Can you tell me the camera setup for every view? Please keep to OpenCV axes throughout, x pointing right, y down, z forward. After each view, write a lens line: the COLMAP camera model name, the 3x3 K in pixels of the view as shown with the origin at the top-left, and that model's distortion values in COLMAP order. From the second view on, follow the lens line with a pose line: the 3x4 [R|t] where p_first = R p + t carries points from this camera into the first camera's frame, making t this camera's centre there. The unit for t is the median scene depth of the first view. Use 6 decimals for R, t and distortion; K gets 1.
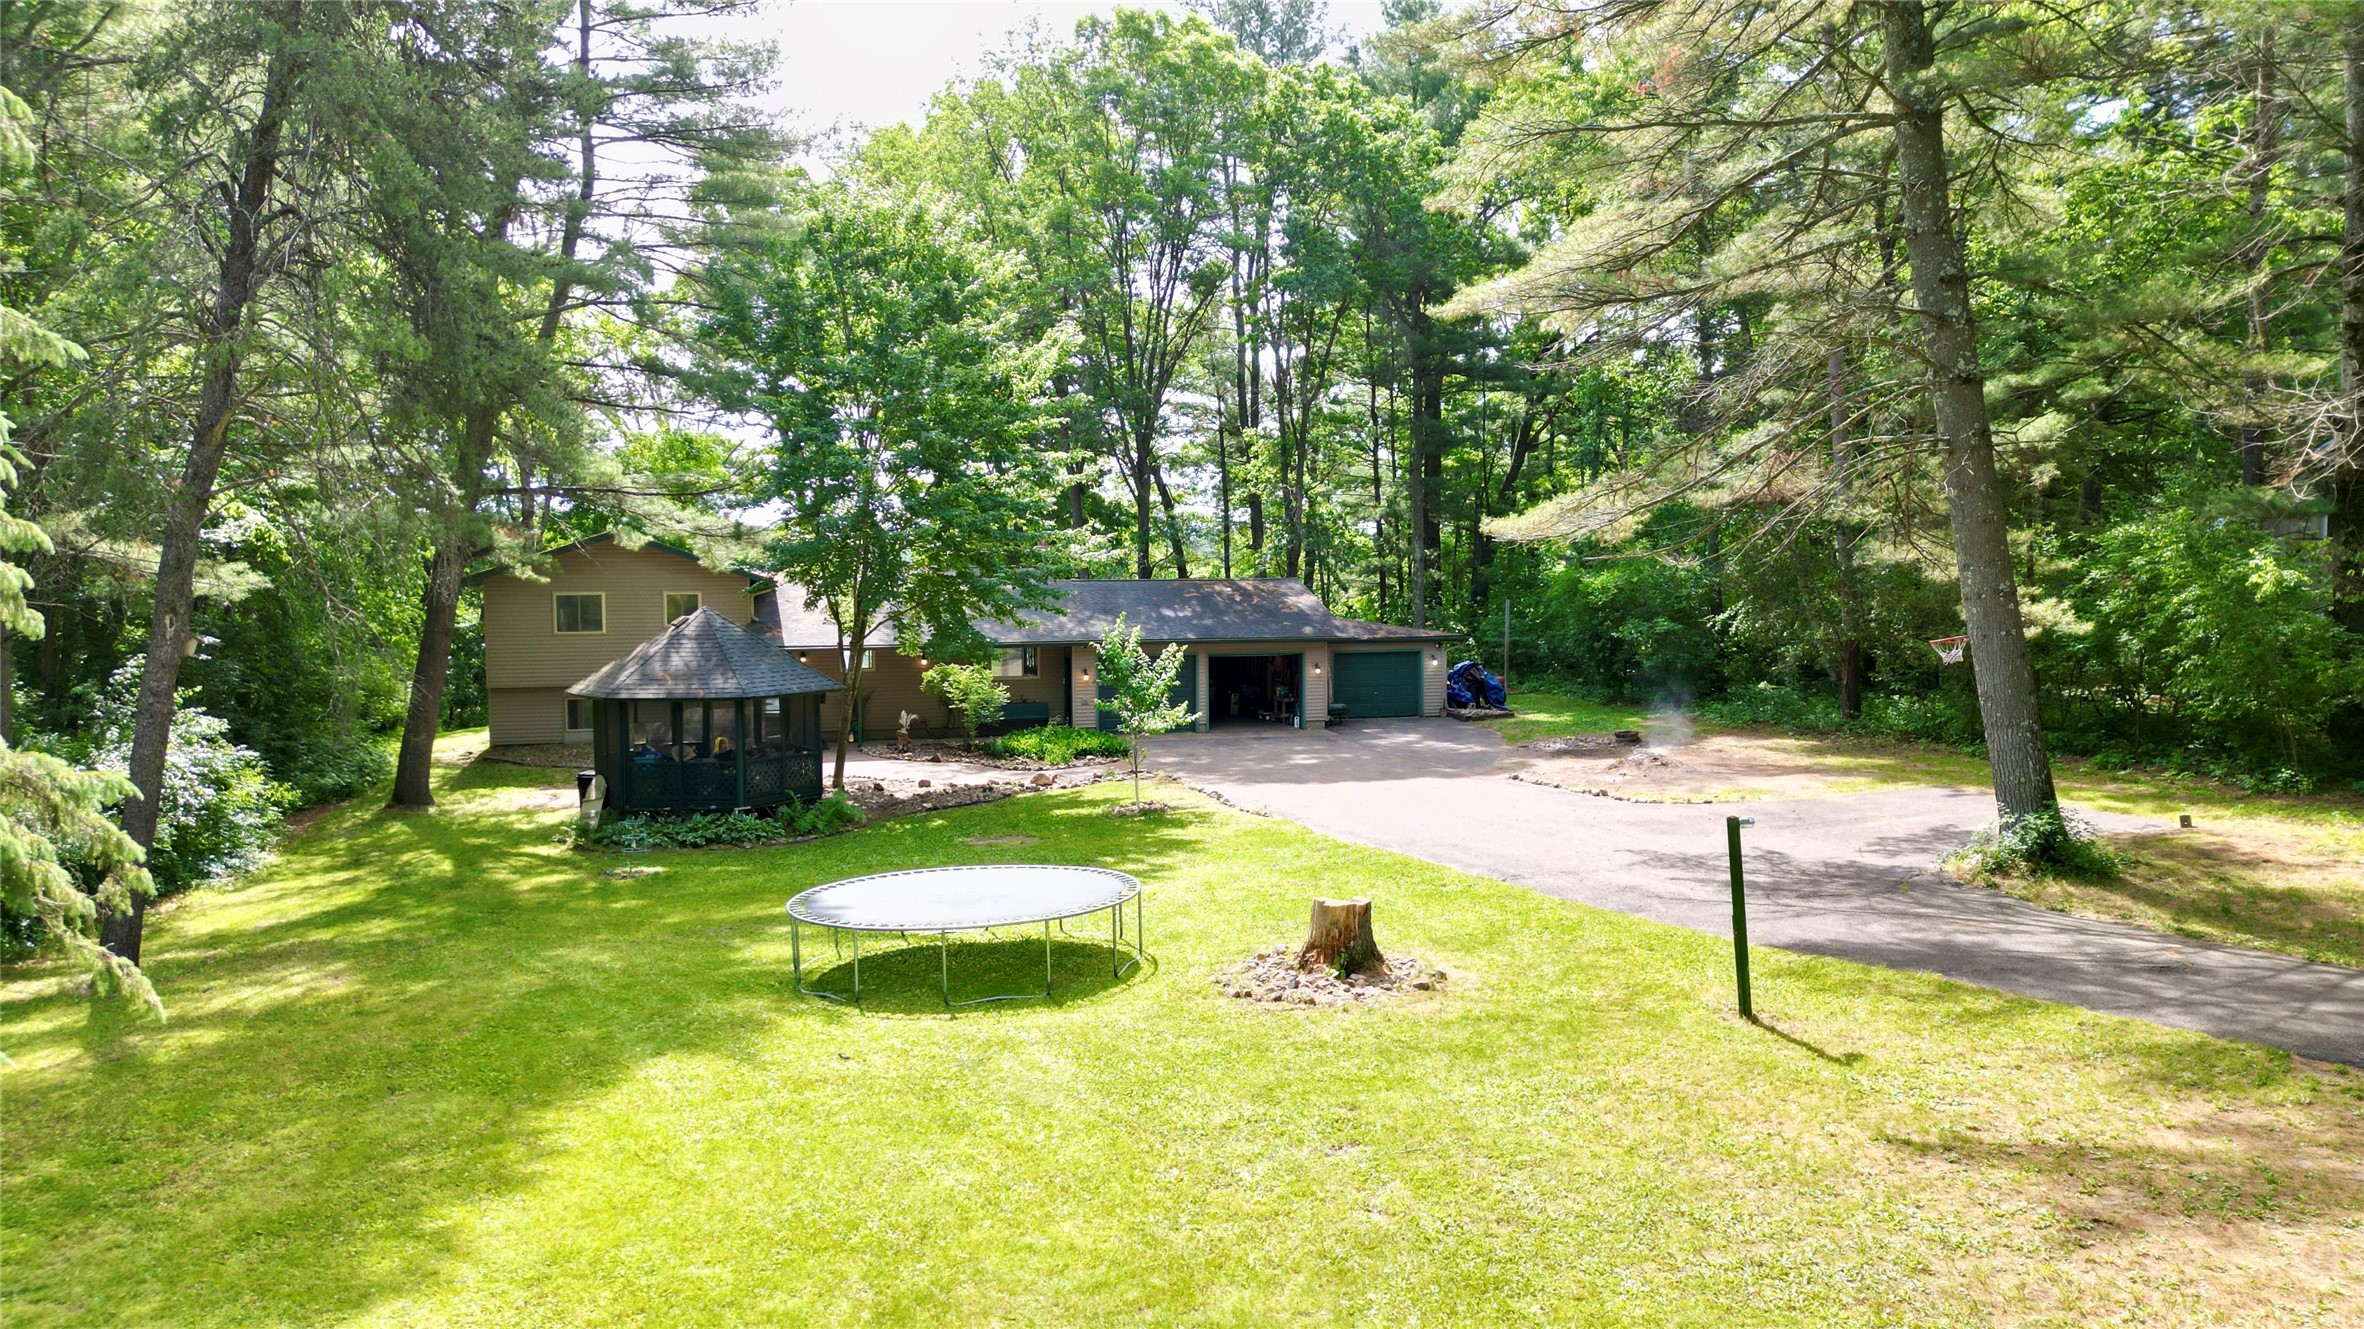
lens RADIAL K [[1631.3, 0, 1182.0], [0, 1631.3, 664.5], [0, 0, 1]] dist [0.073428, -0.002891]
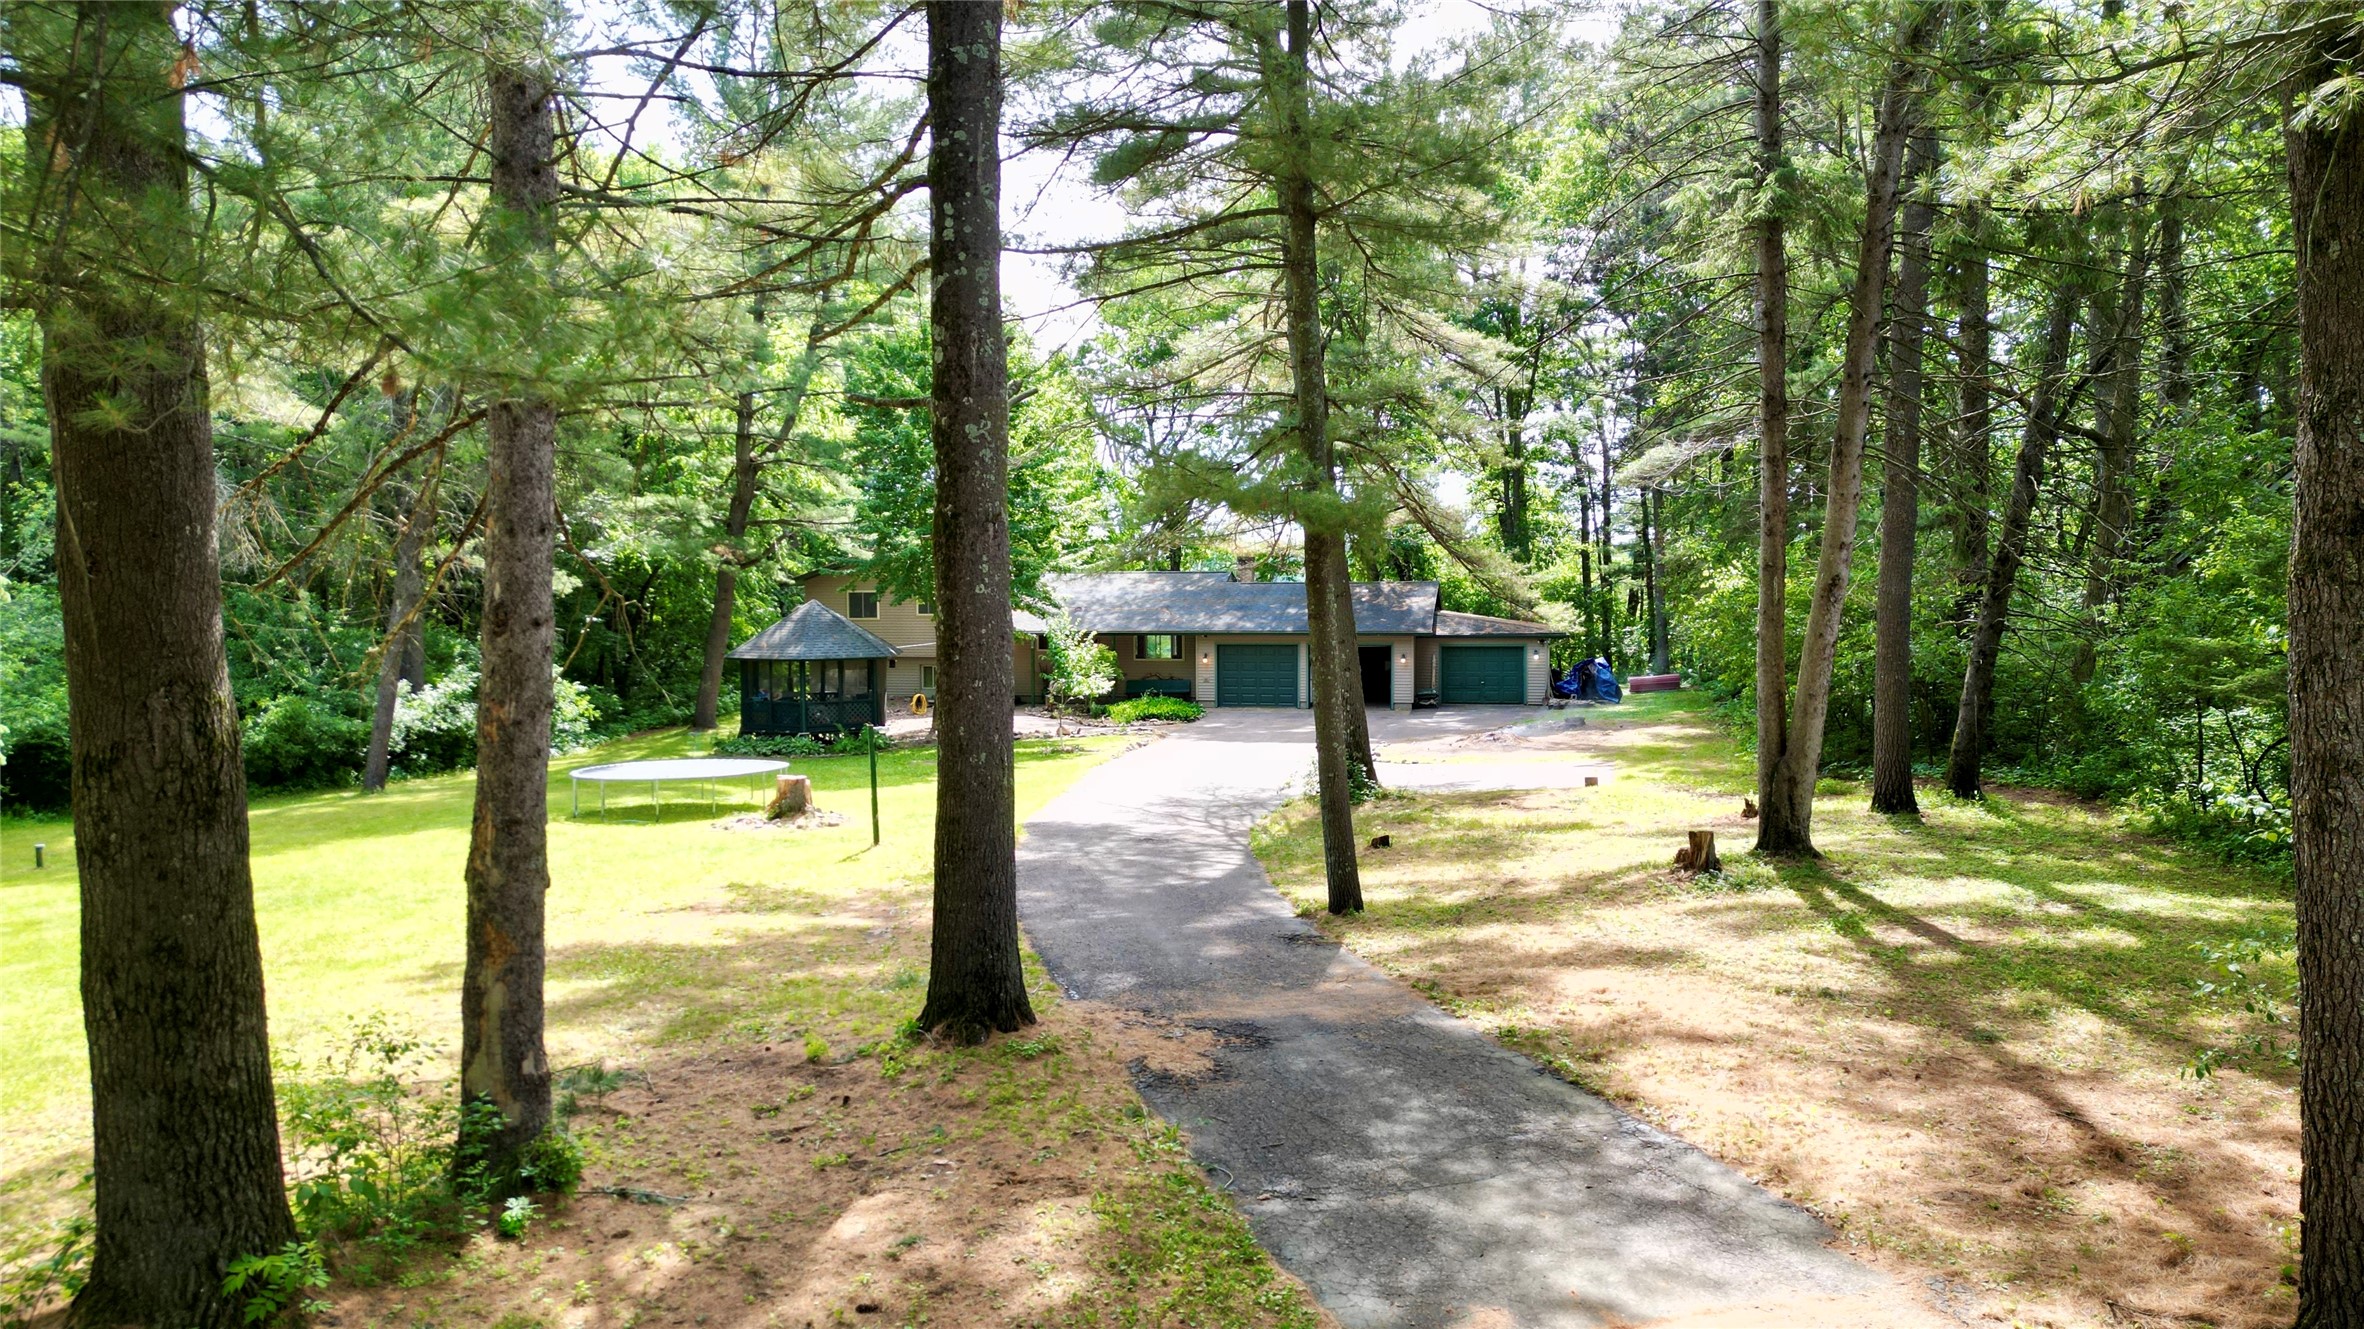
lens RADIAL K [[1644.2, 0, 1182.0], [0, 1644.2, 664.5], [0, 0, 1]] dist [0.162432, -0.000332]
pose [[0.880829, 0.025996, -0.472720, 0.739701], [-0.026269, 0.999637, 0.006025, 0.005379], [0.472705, 0.007111, 0.881192, -0.177371]]
